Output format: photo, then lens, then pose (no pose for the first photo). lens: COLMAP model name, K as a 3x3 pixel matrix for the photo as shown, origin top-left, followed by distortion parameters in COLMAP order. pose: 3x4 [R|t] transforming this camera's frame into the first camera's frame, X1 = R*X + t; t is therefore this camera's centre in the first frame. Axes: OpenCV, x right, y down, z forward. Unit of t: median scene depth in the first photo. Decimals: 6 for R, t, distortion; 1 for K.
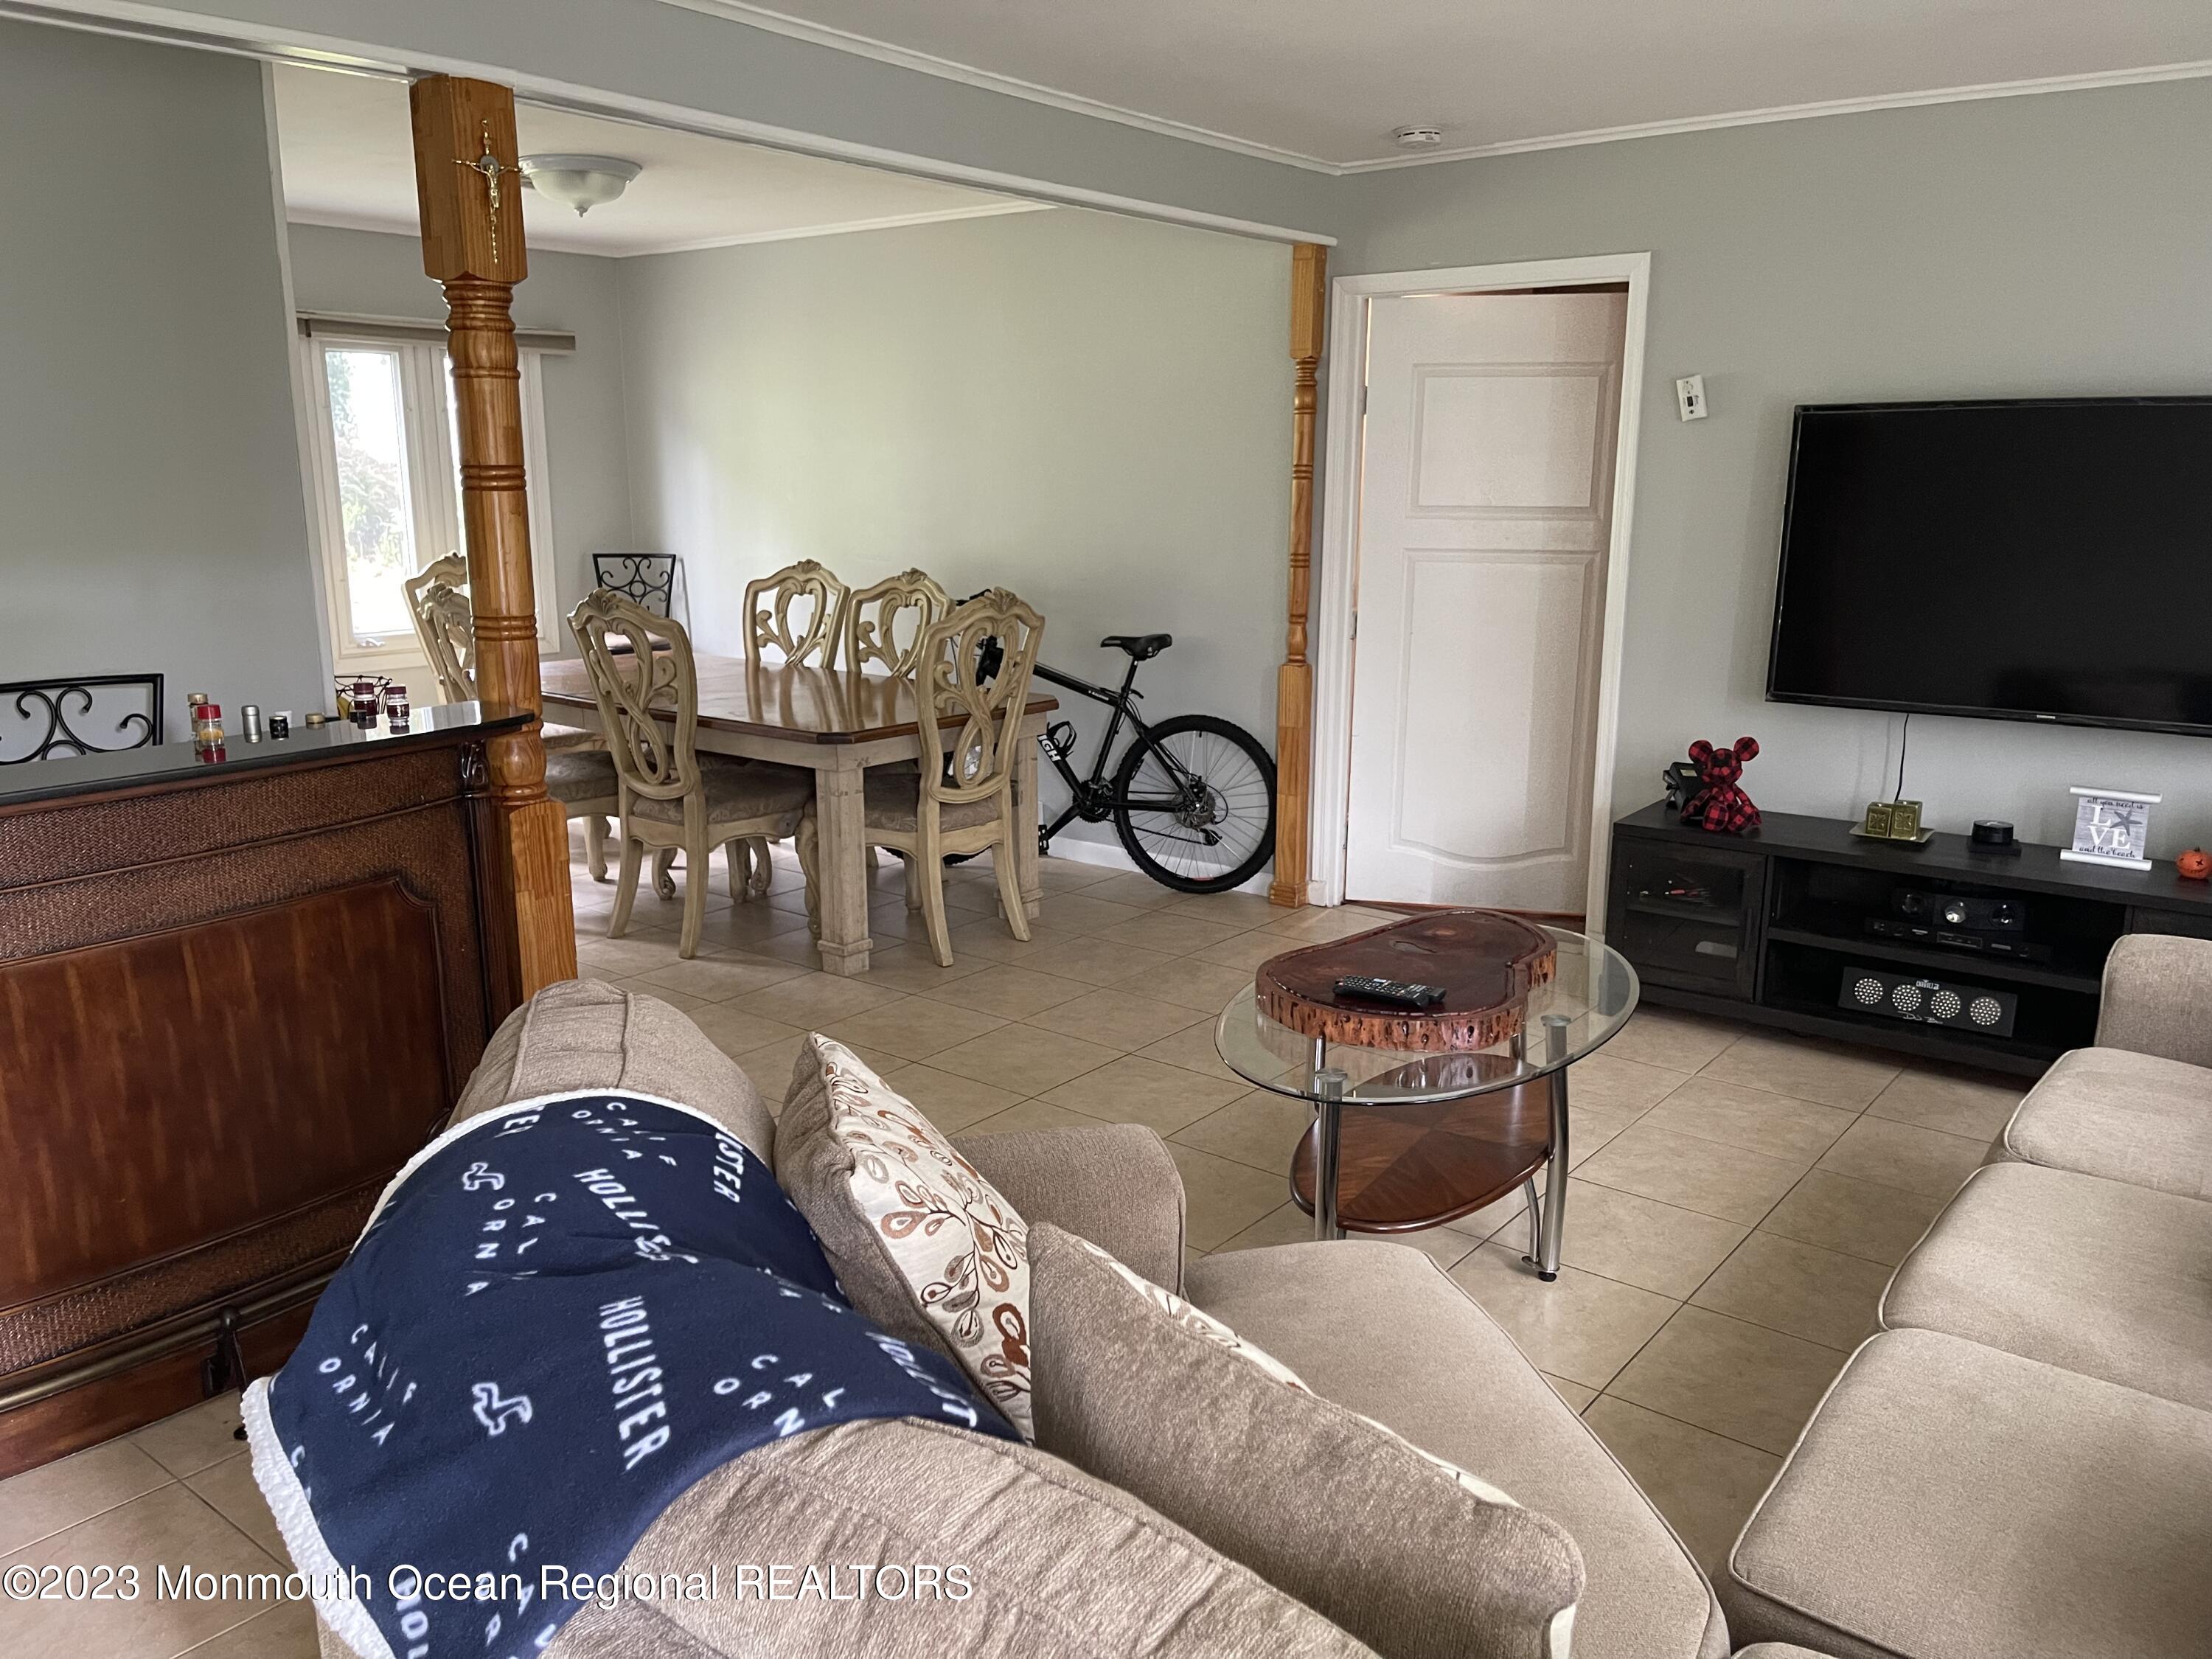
lens RADIAL K [[1678.5, 0, 1106.0], [0, 1678.5, 829.5], [0, 0, 1]] dist [0.116023, -0.150380]
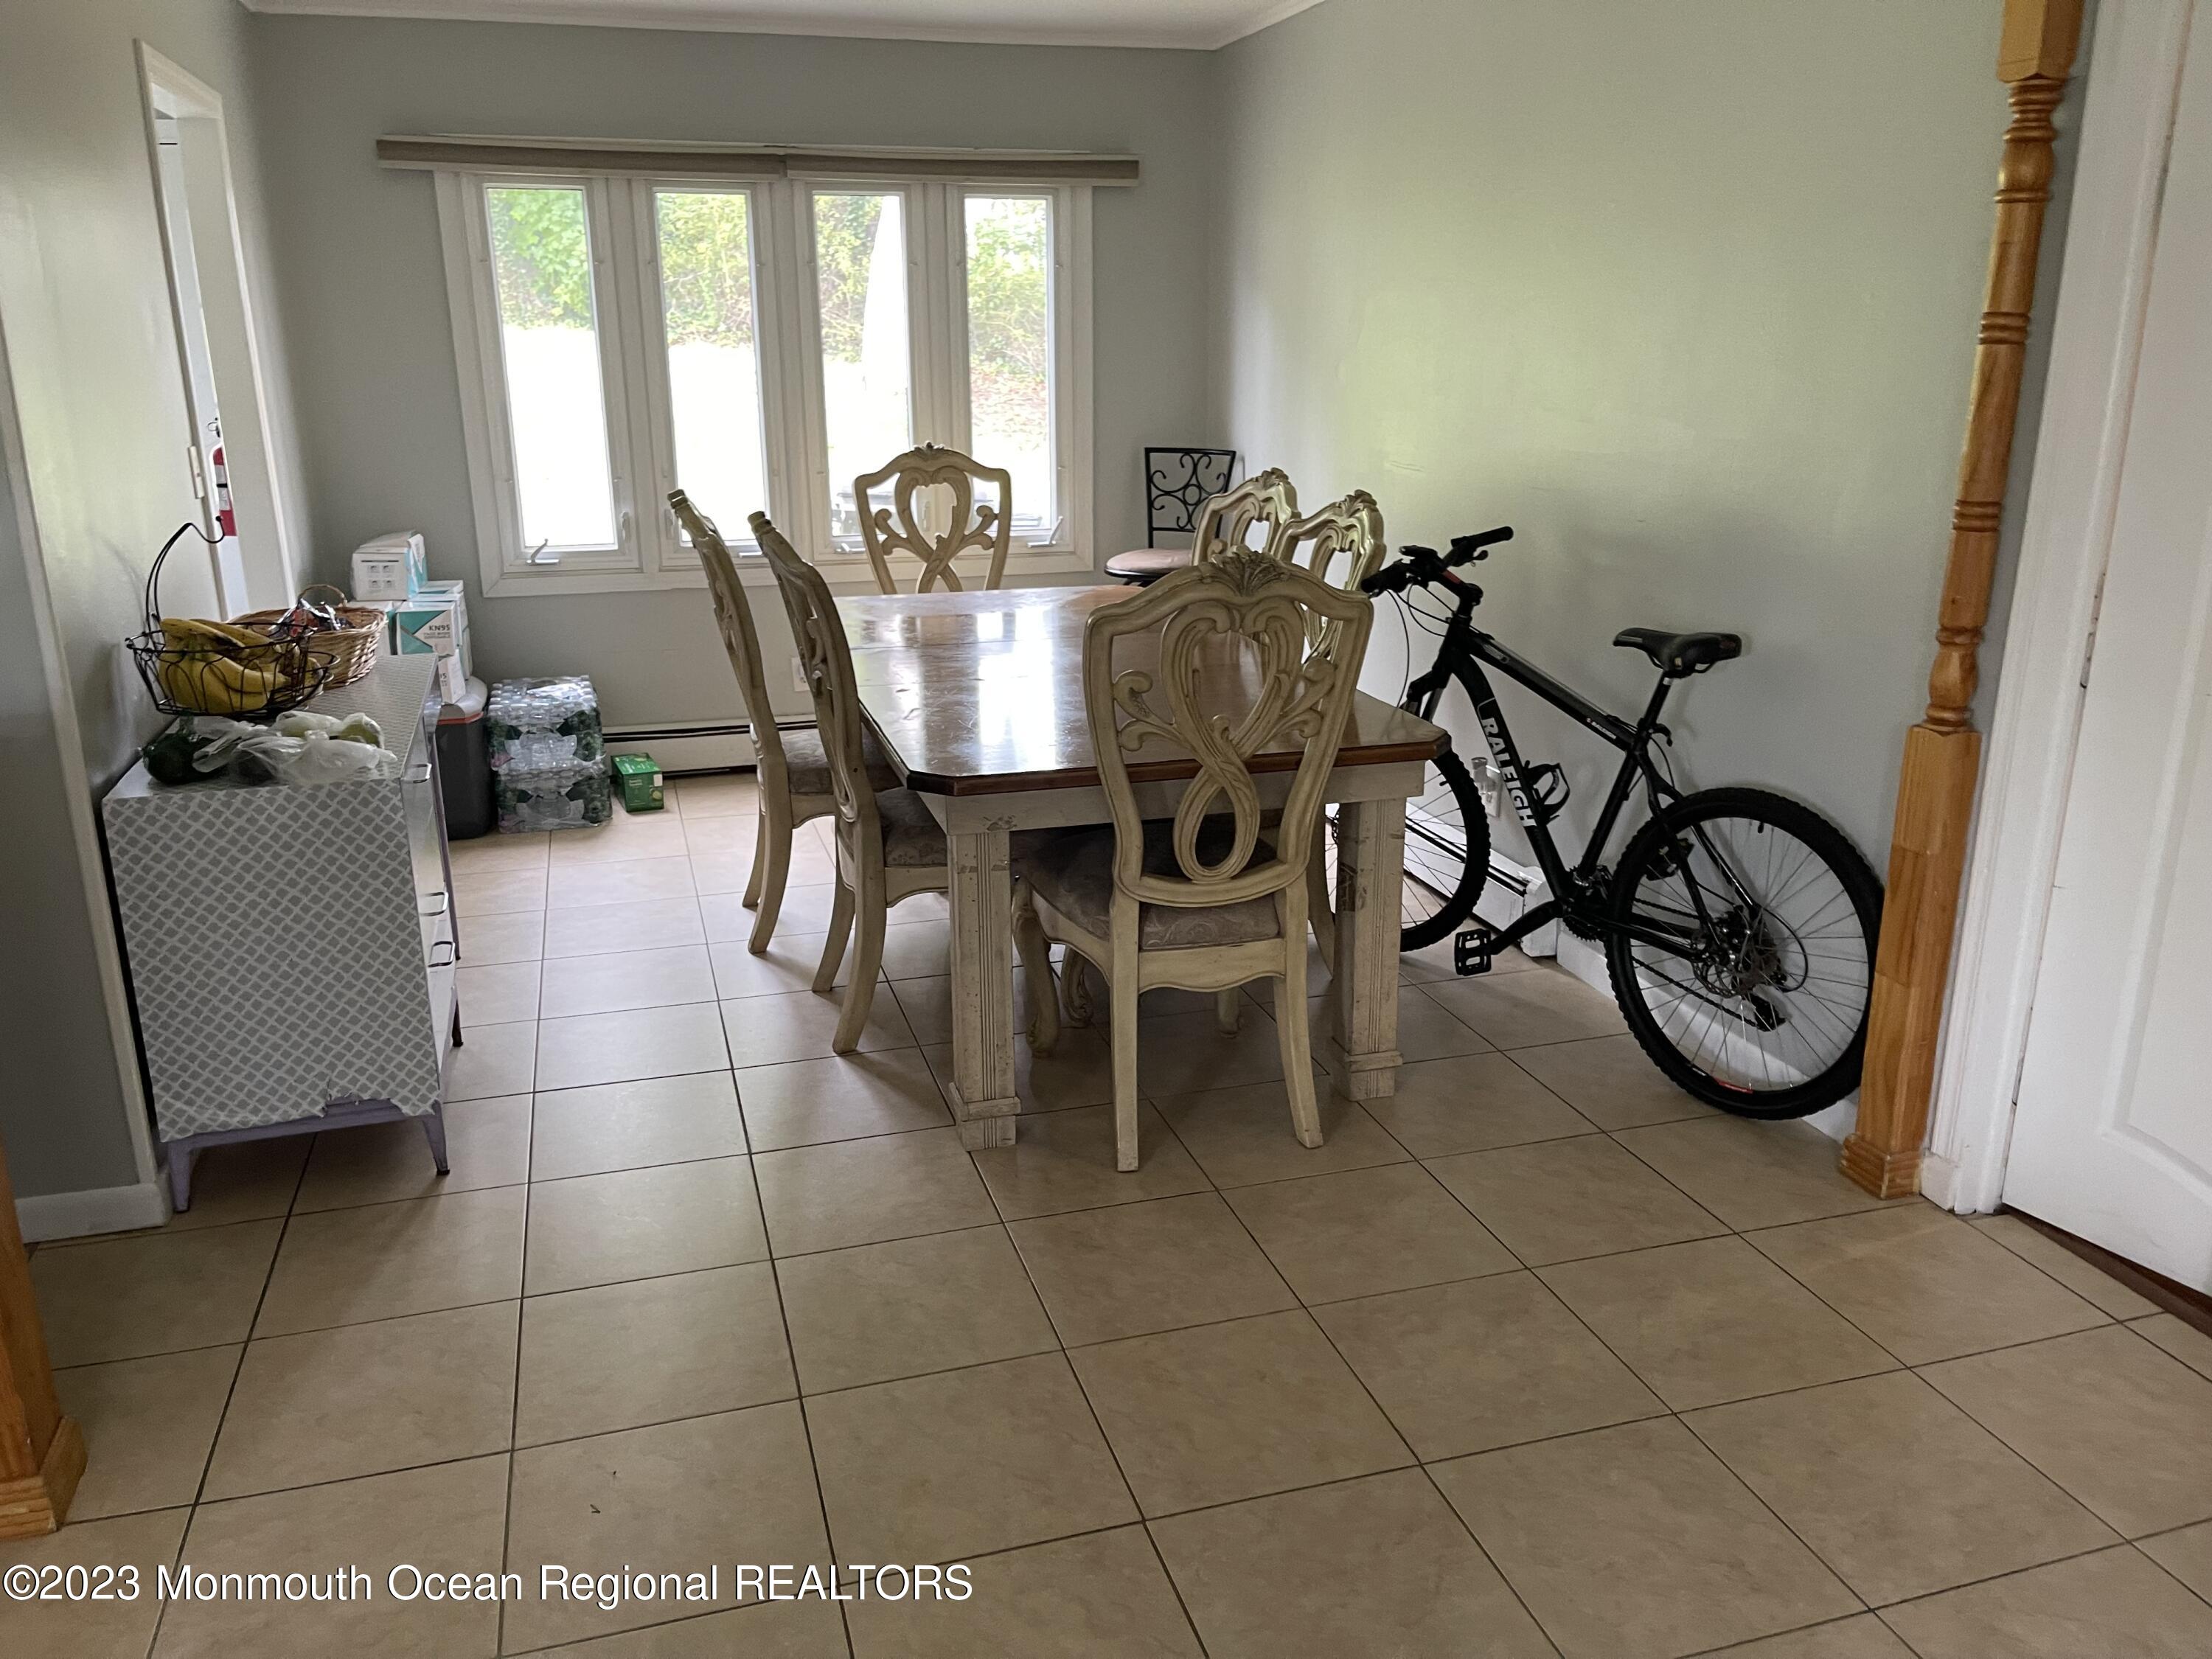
lens RADIAL K [[1678.5, 0, 1106.0], [0, 1678.5, 829.5], [0, 0, 1]] dist [0.116023, -0.150380]
pose [[0.820199, 0.159652, -0.549349, 0.181914], [-0.119665, 0.986906, 0.108150, -0.089057], [0.559423, -0.022967, 0.828564, 0.427773]]
